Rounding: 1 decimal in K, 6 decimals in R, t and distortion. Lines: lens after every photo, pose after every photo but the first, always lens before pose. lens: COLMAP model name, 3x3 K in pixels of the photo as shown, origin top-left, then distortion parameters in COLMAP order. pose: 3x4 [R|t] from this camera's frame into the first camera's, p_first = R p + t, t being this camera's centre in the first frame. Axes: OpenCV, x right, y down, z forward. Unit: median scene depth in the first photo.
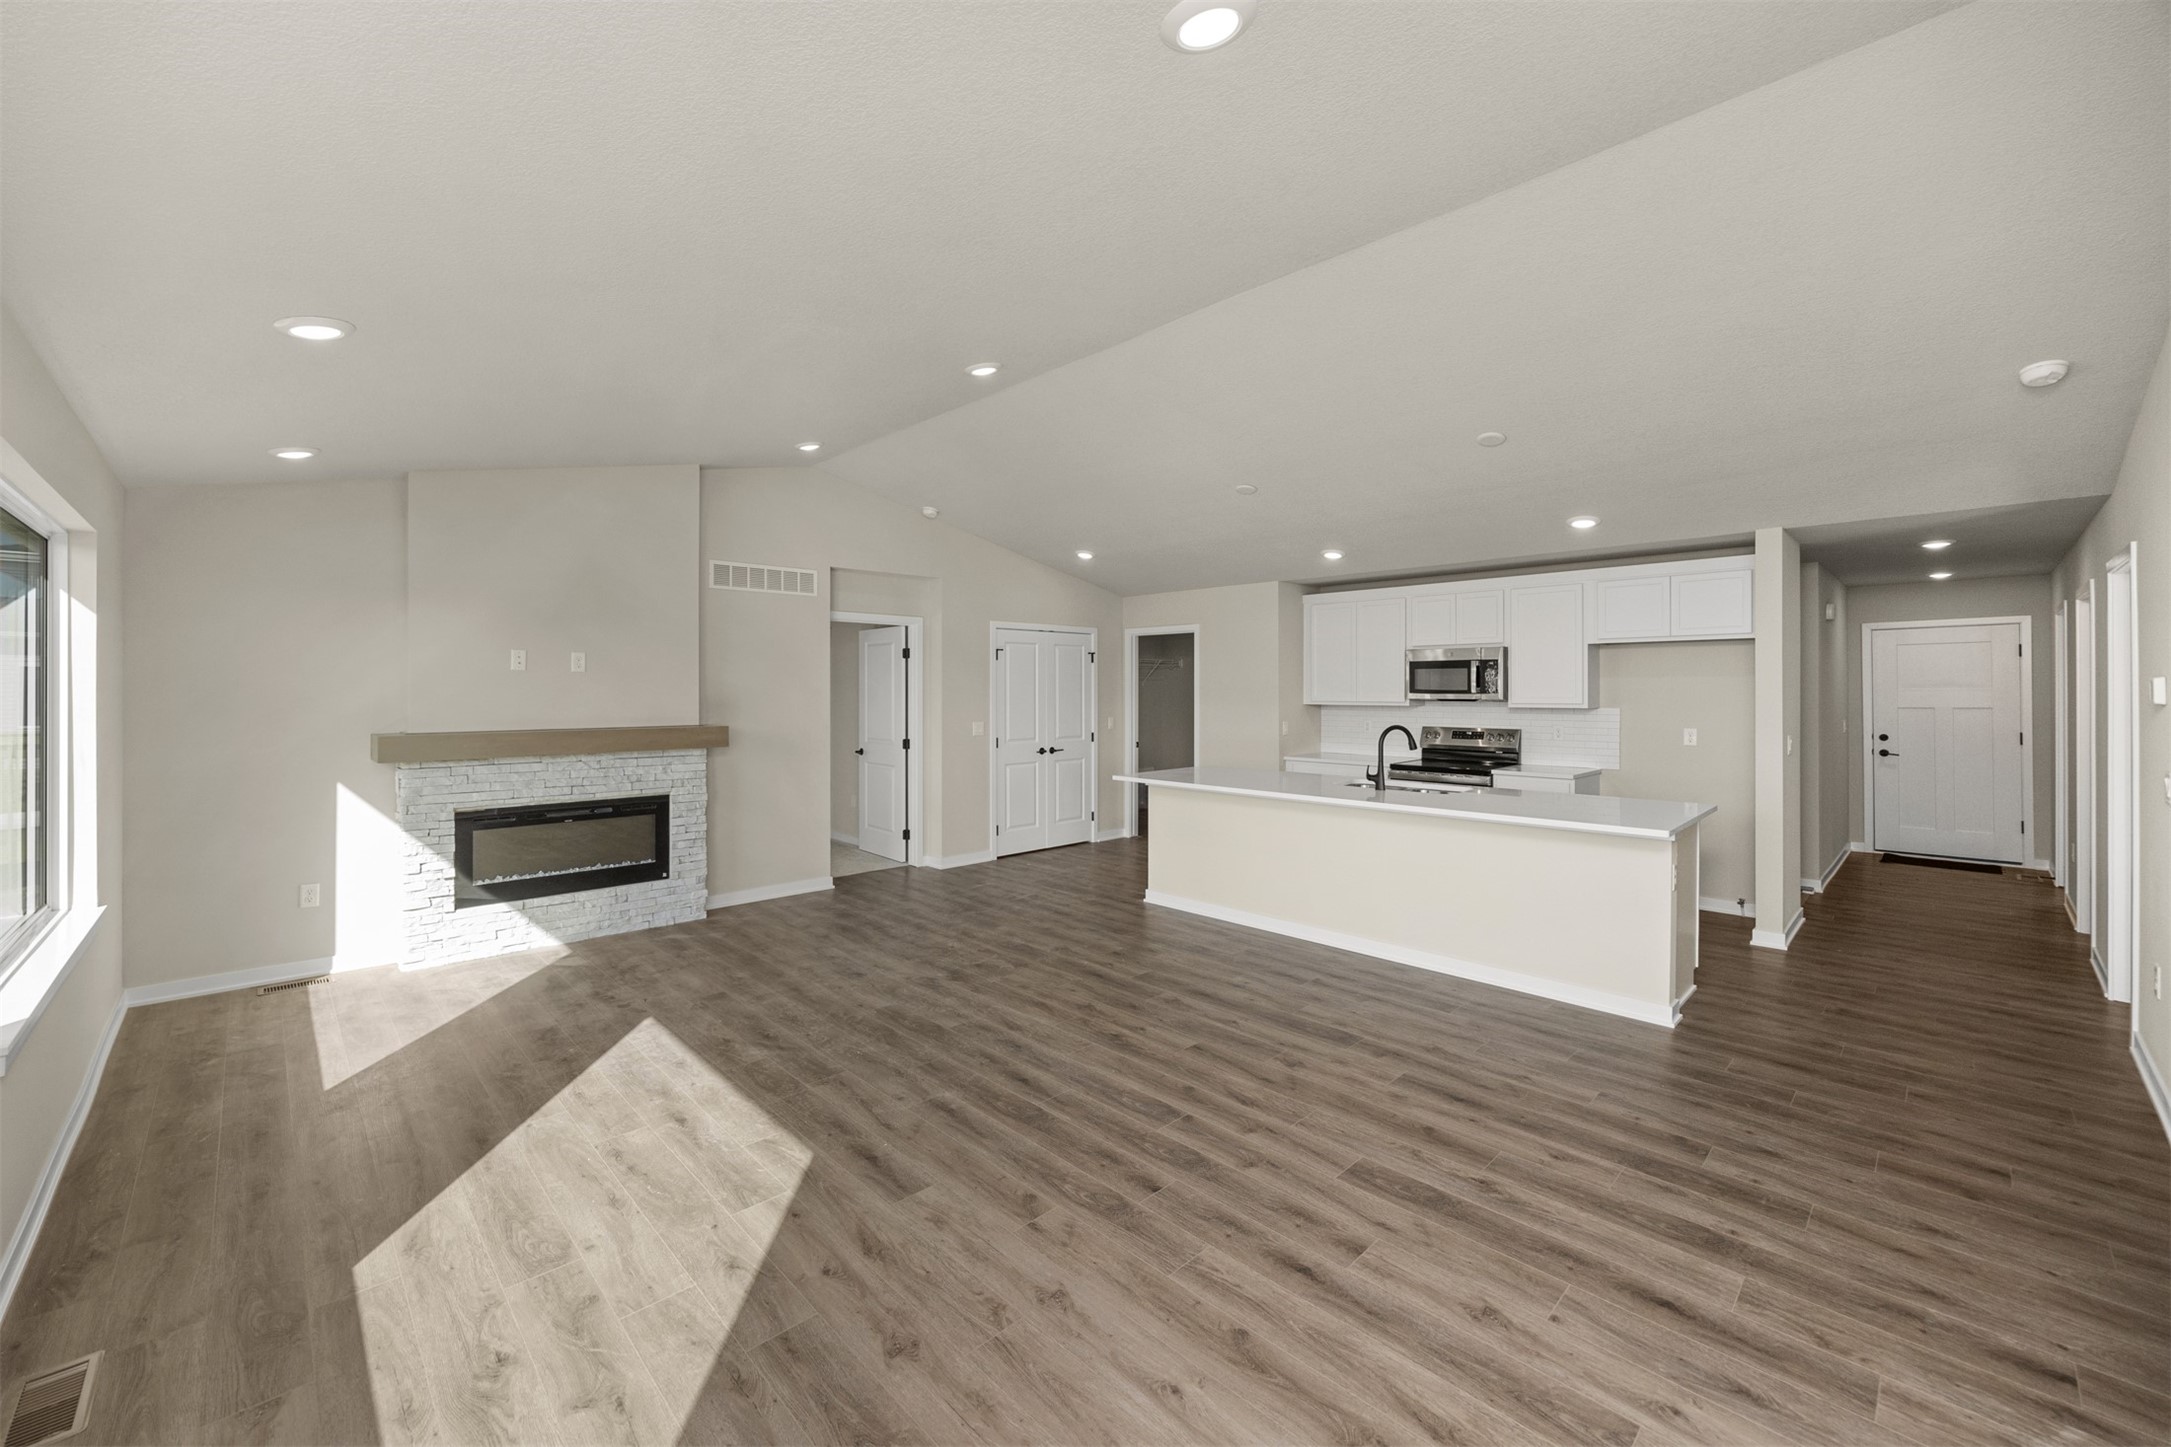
lens RADIAL K [[841.3, 0, 1060.7], [0, 841.3, 686.1], [0, 0, 1]] dist [-0.000373, -0.000441]
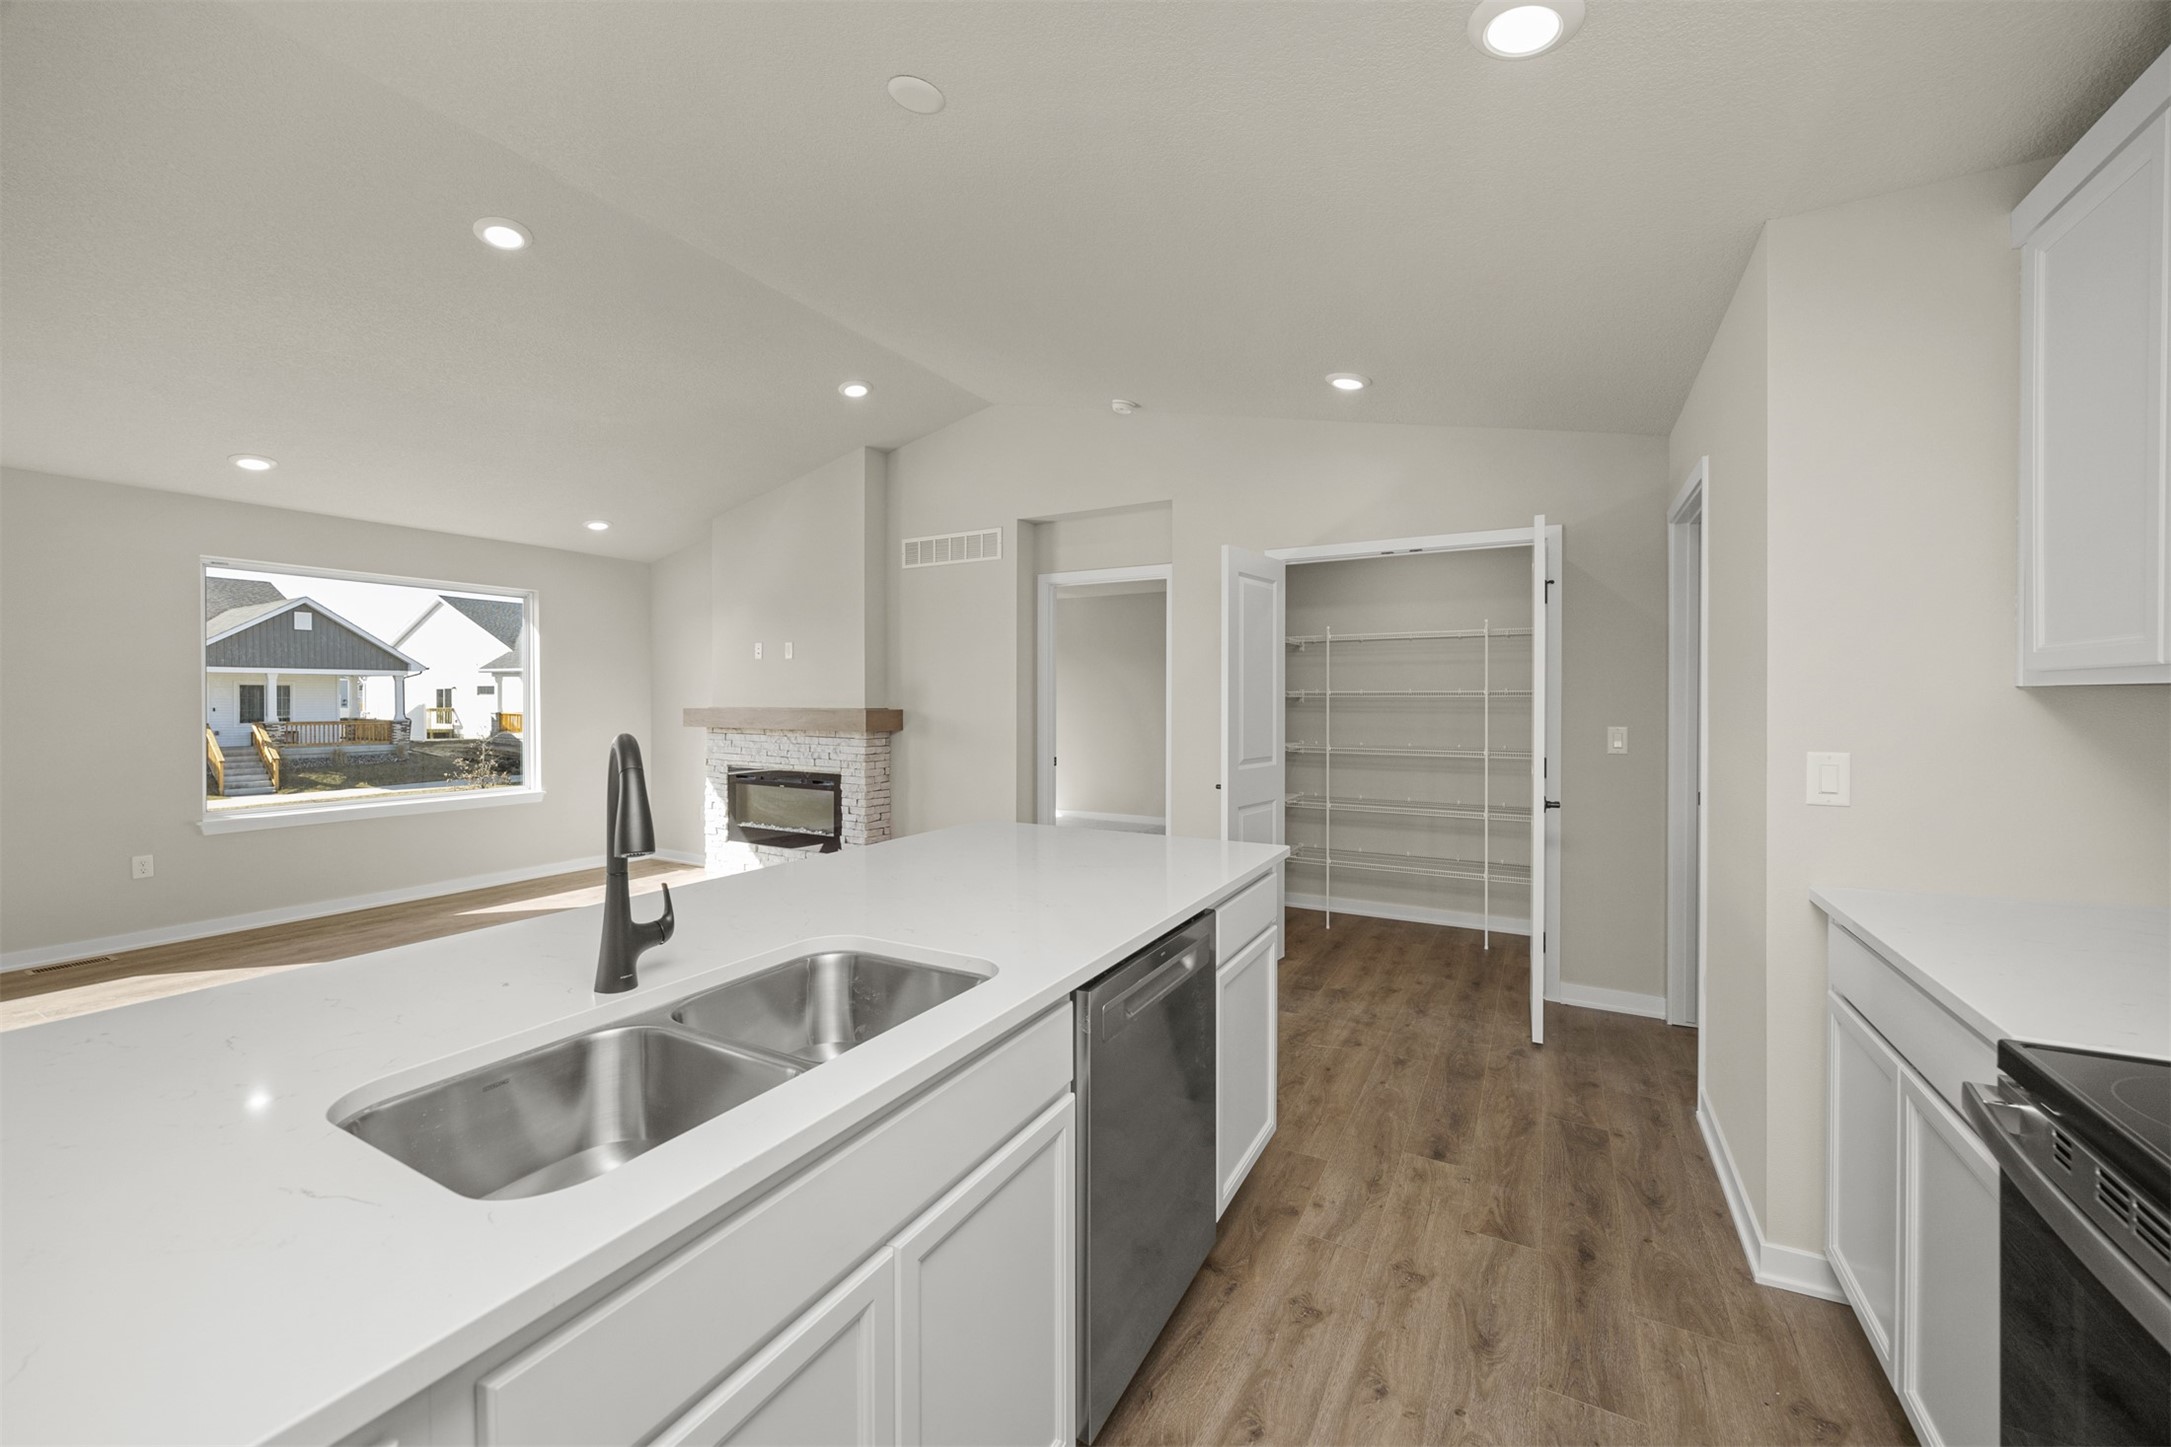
lens RADIAL K [[841.3, 0, 1076.4], [0, 841.3, 700.4], [0, 0, 1]] dist [-0.000373, -0.000441]
pose [[0.296258, 0.003730, -0.955101, 0.836148], [0.001705, 0.999989, 0.004434, 0.047347], [0.955106, -0.002942, 0.296248, 1.336286]]
